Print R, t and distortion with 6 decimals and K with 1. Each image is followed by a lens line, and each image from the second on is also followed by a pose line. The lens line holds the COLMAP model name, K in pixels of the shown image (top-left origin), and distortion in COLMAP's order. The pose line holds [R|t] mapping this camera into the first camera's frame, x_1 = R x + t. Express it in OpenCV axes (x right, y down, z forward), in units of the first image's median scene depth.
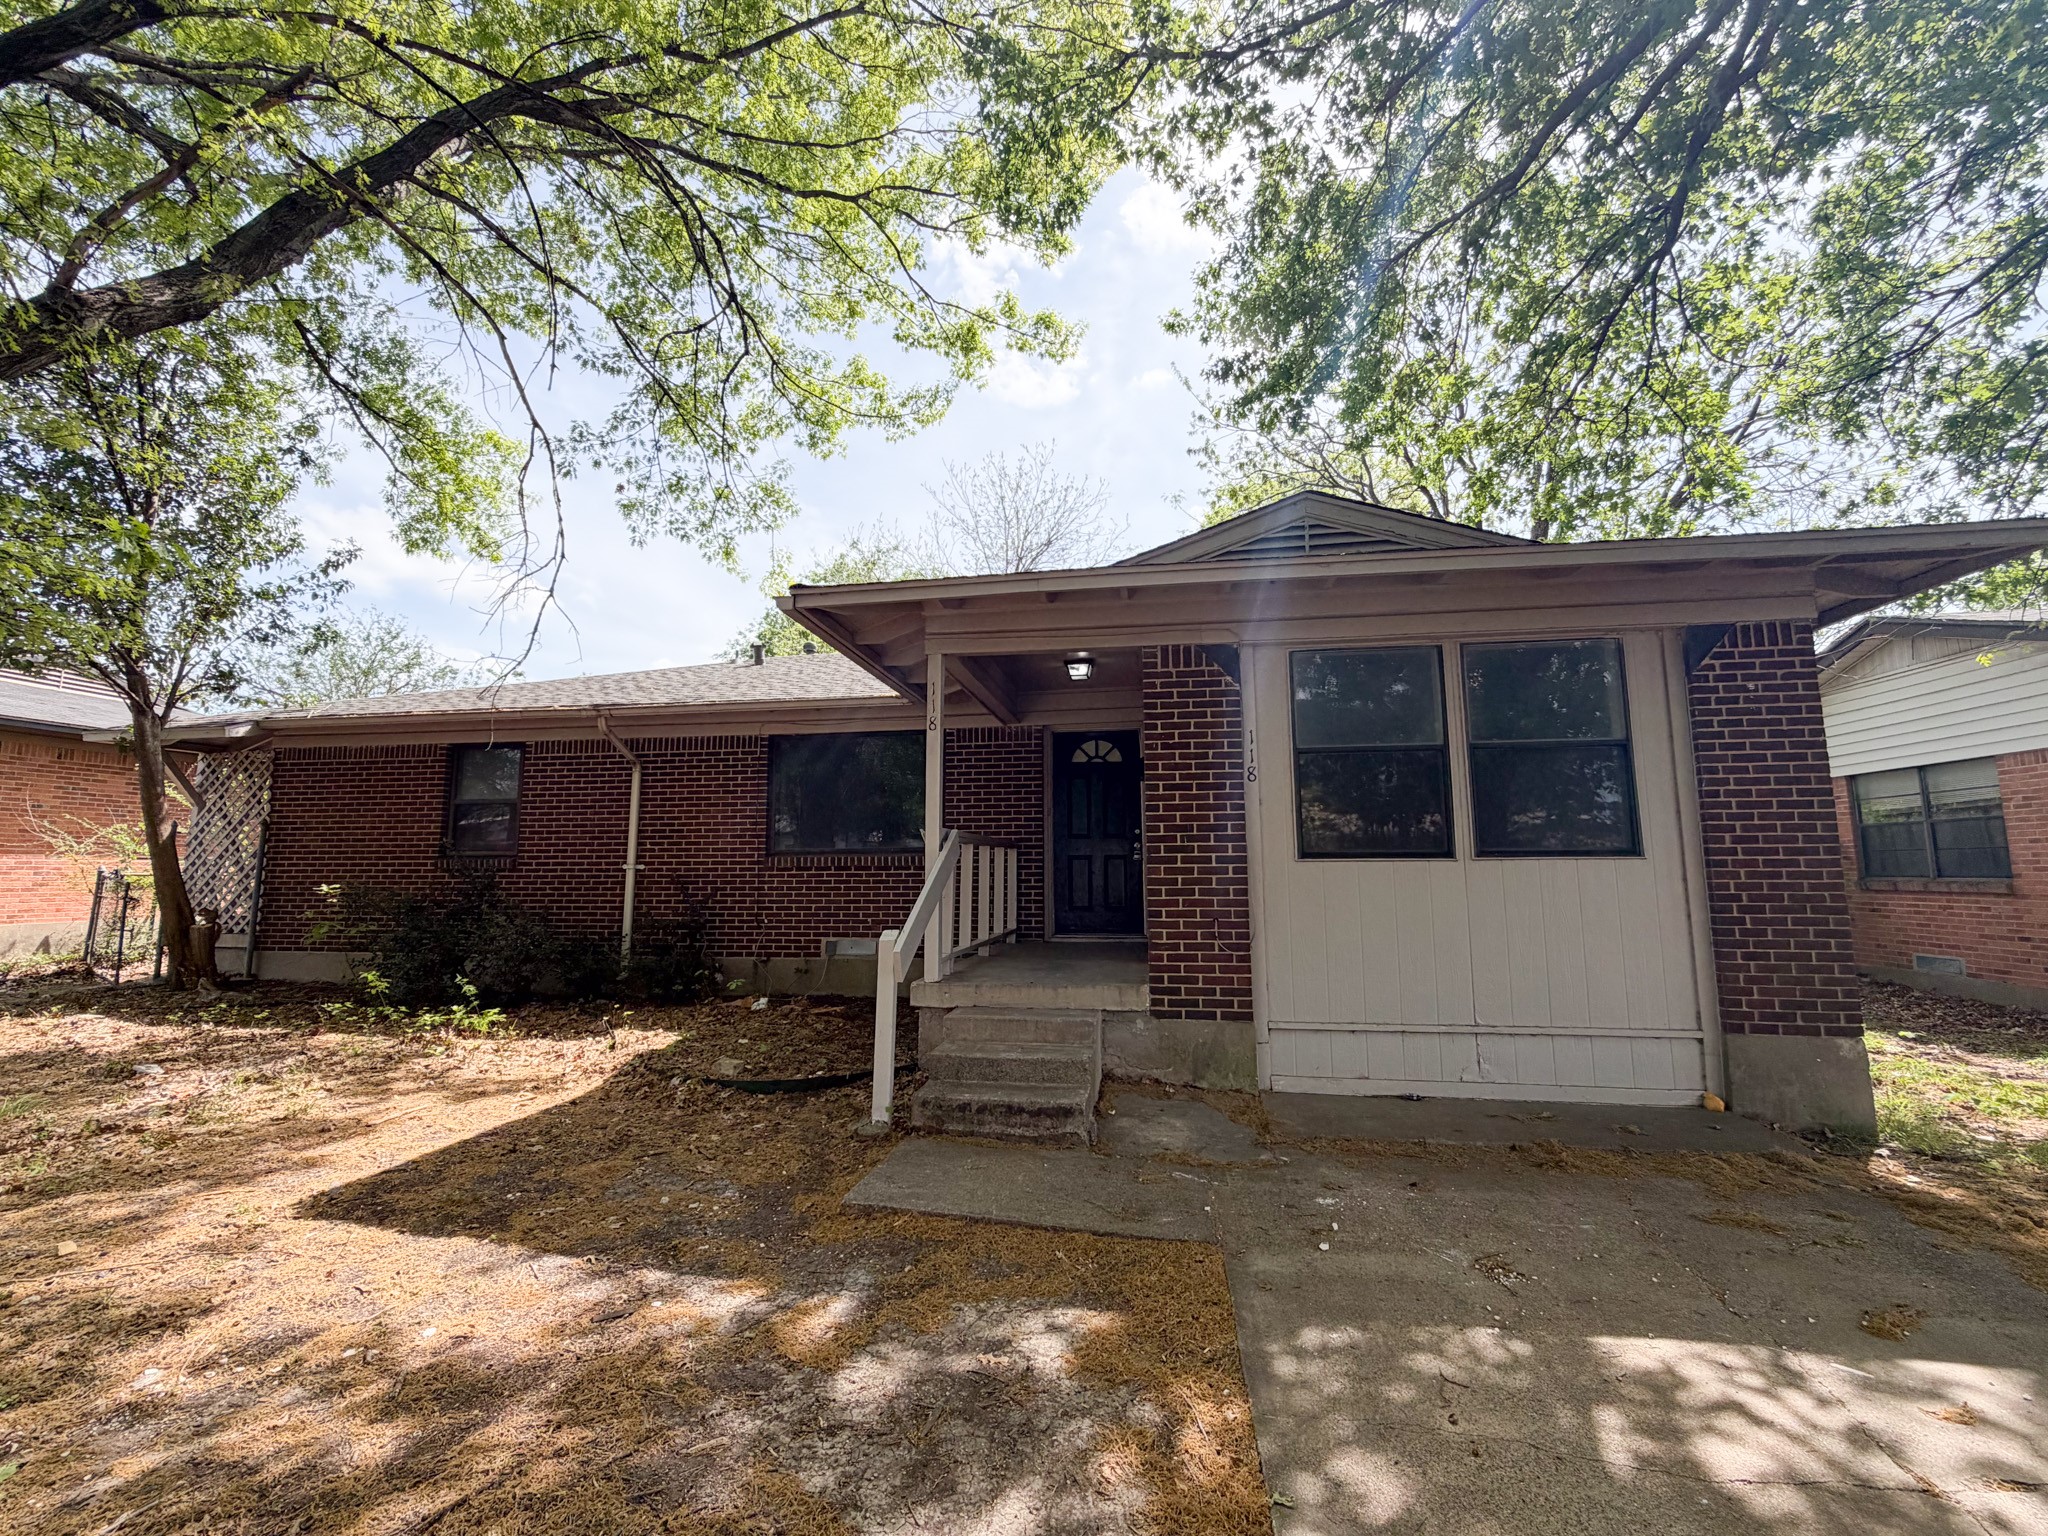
lens RADIAL K [[826.8, 0, 1018.7], [0, 826.8, 765.6], [0, 0, 1]] dist [0.000495, 0.000063]
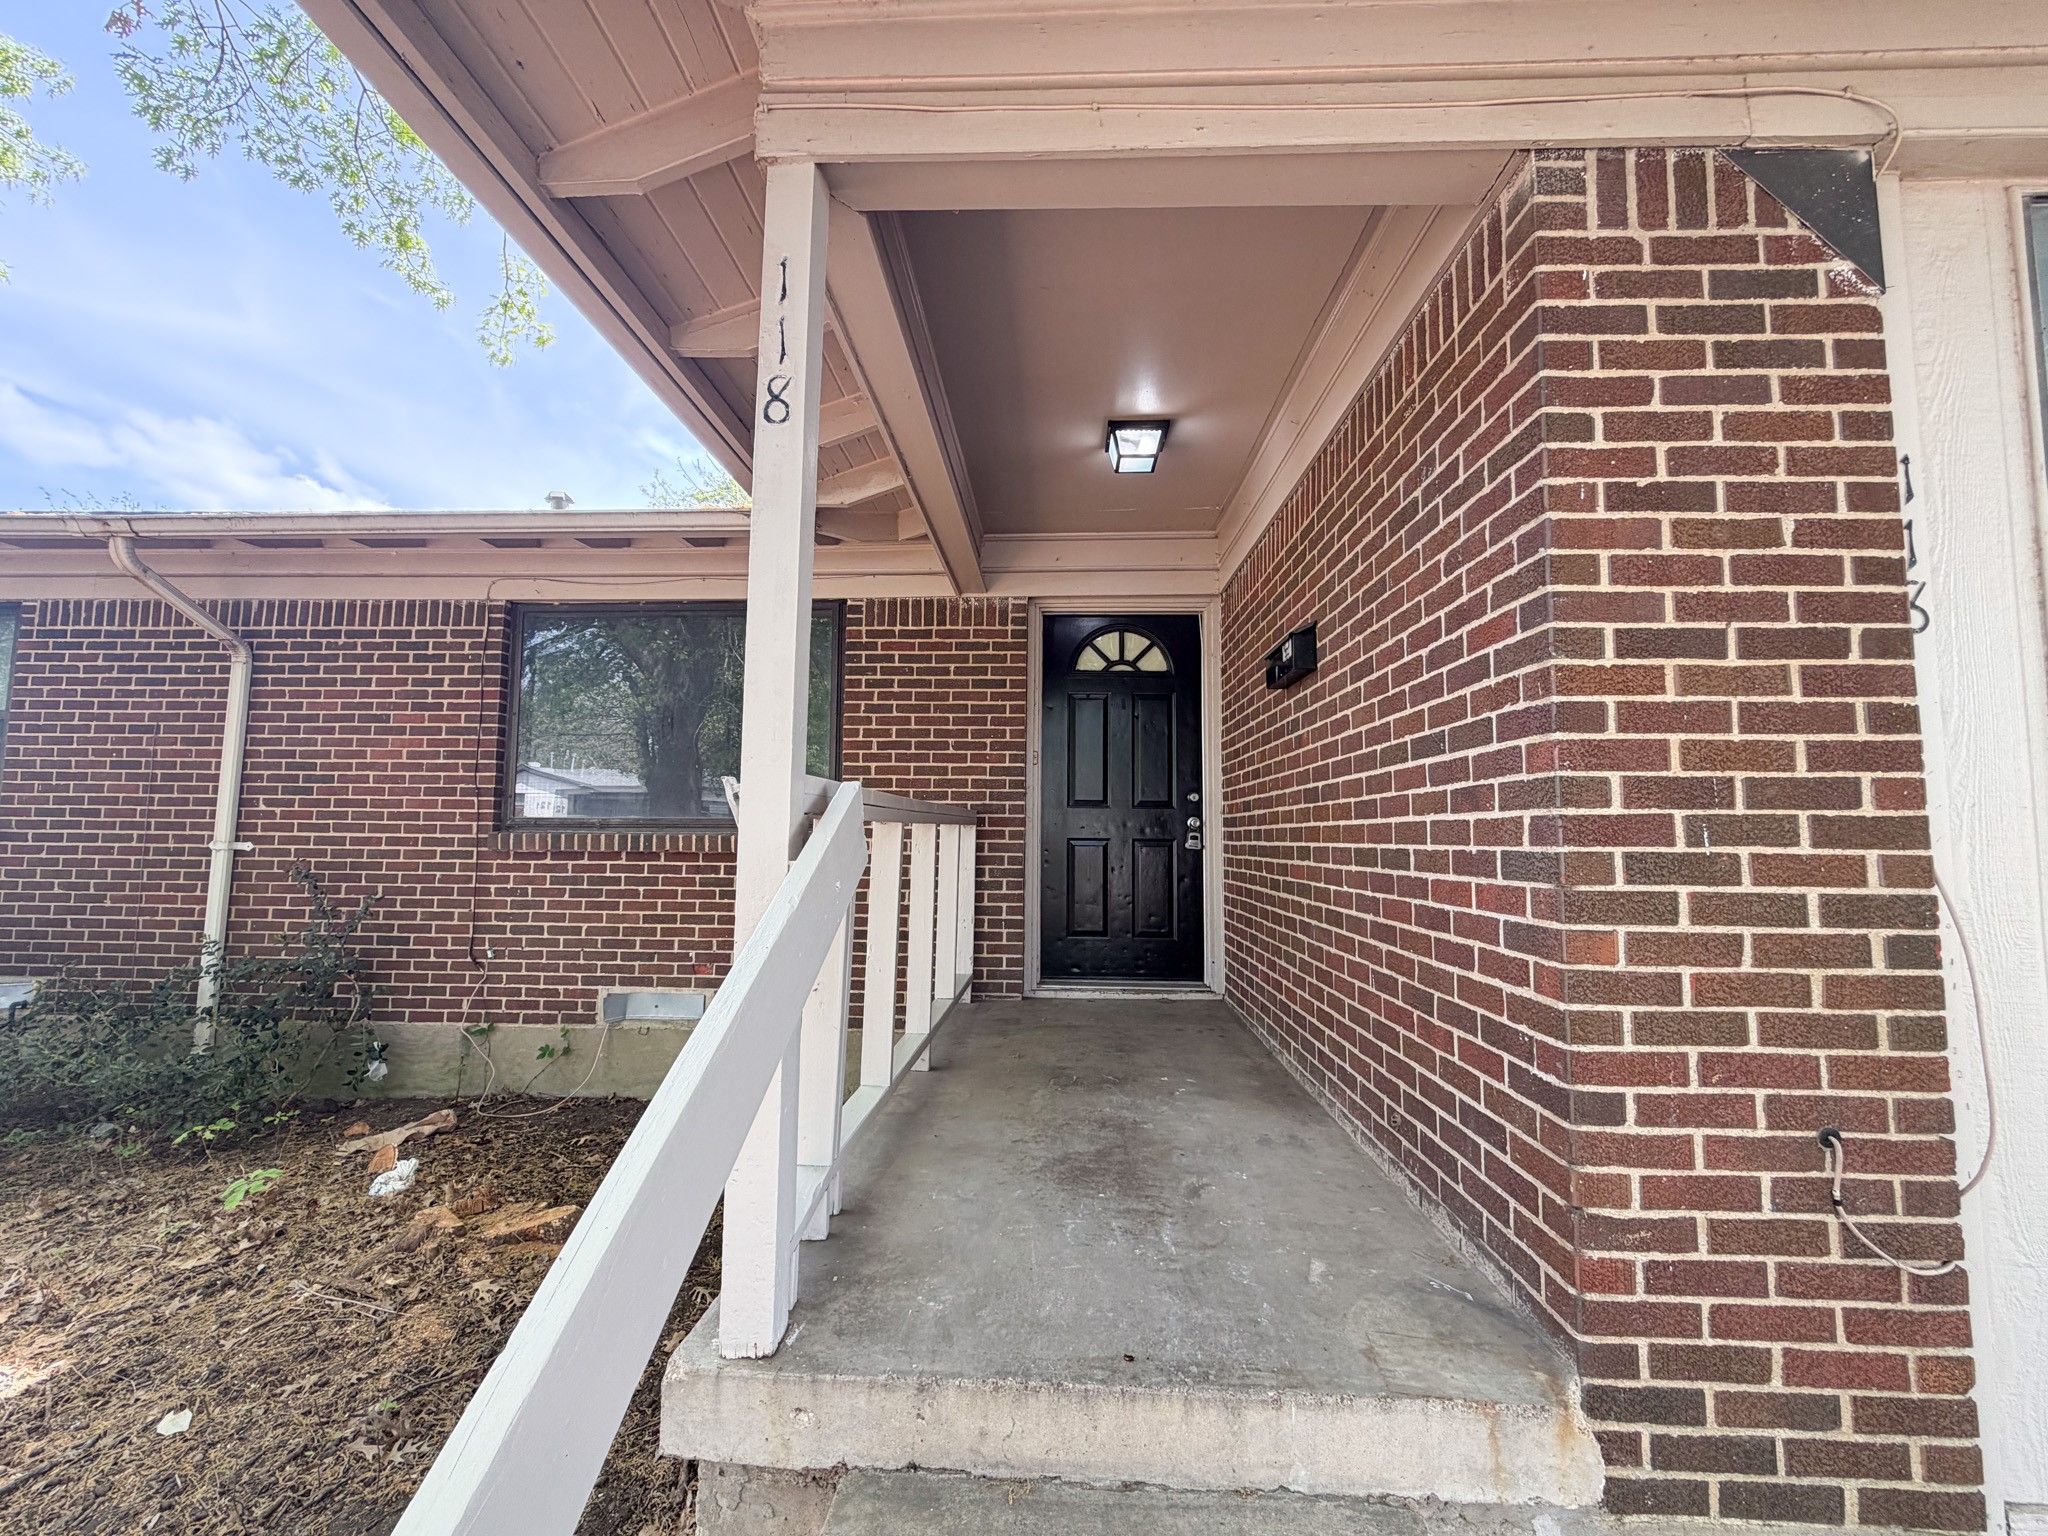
lens RADIAL K [[826.8, 0, 1018.7], [0, 826.8, 765.6], [0, 0, 1]] dist [0.000495, 0.000063]
pose [[0.993960, 0.023293, 0.107243, -0.051931], [-0.028149, 0.998635, 0.043990, 0.060015], [-0.106072, -0.046743, 0.993259, 0.737248]]
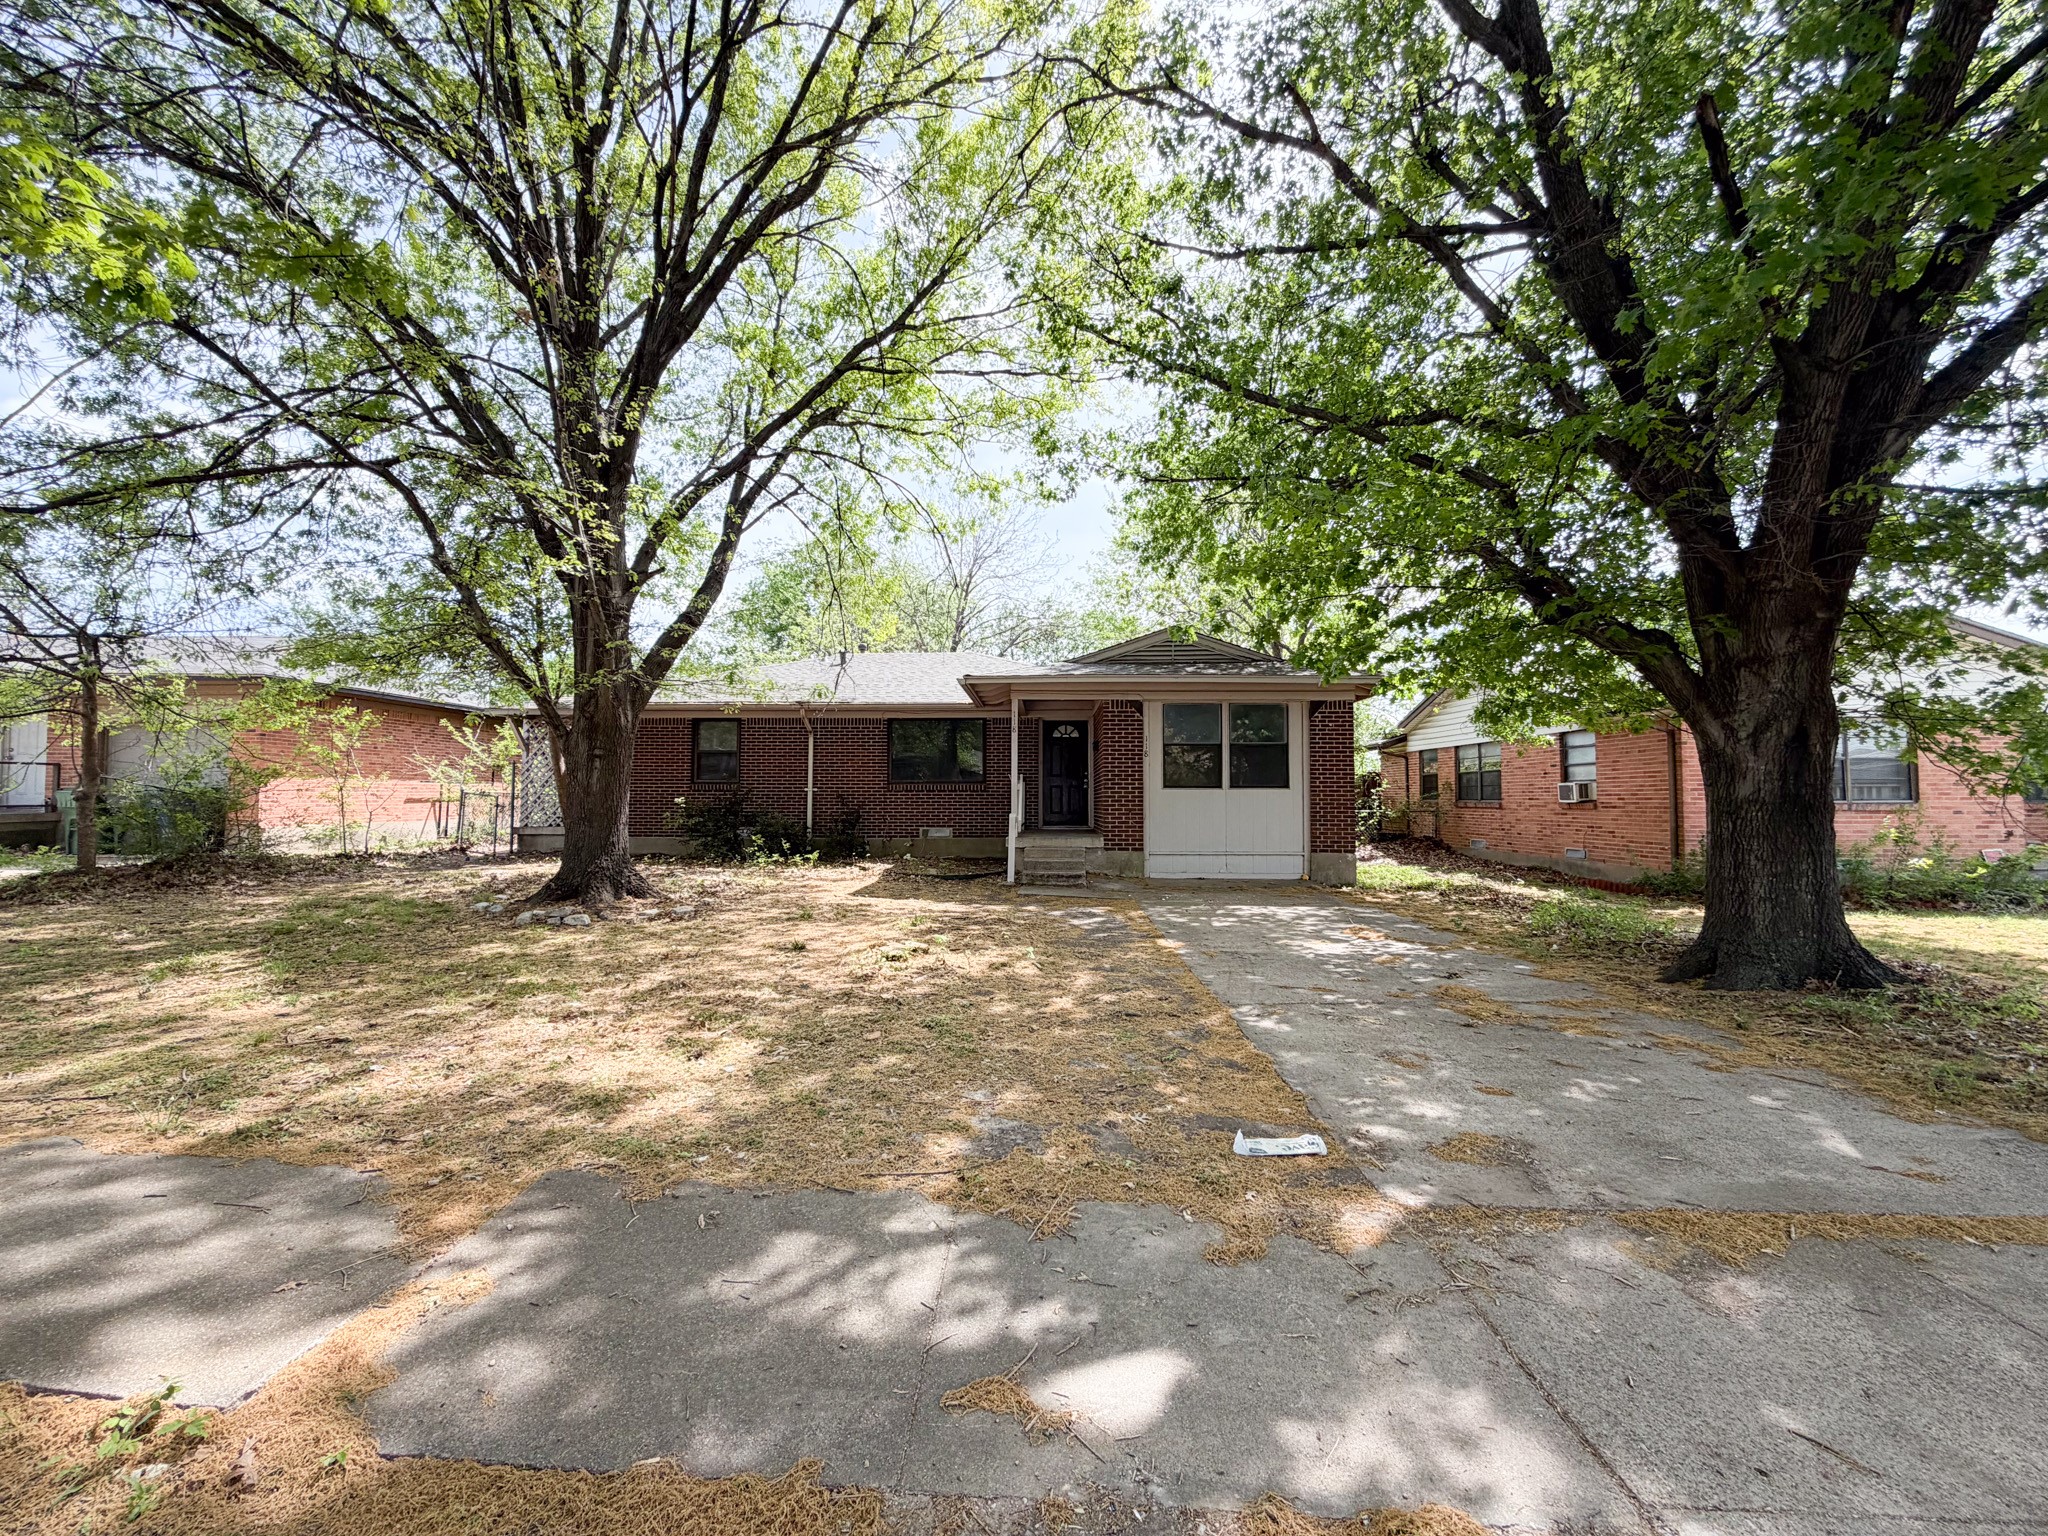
lens RADIAL K [[768.5, 0, 1024.0], [0, 768.5, 768.0], [0, 0, 1]] dist [-0.000066, 0.000007]
pose [[0.991199, 0.010551, 0.131955, -0.383071], [-0.022050, 0.996053, 0.085983, -0.136110], [-0.130527, -0.088136, 0.987519, -1.224660]]
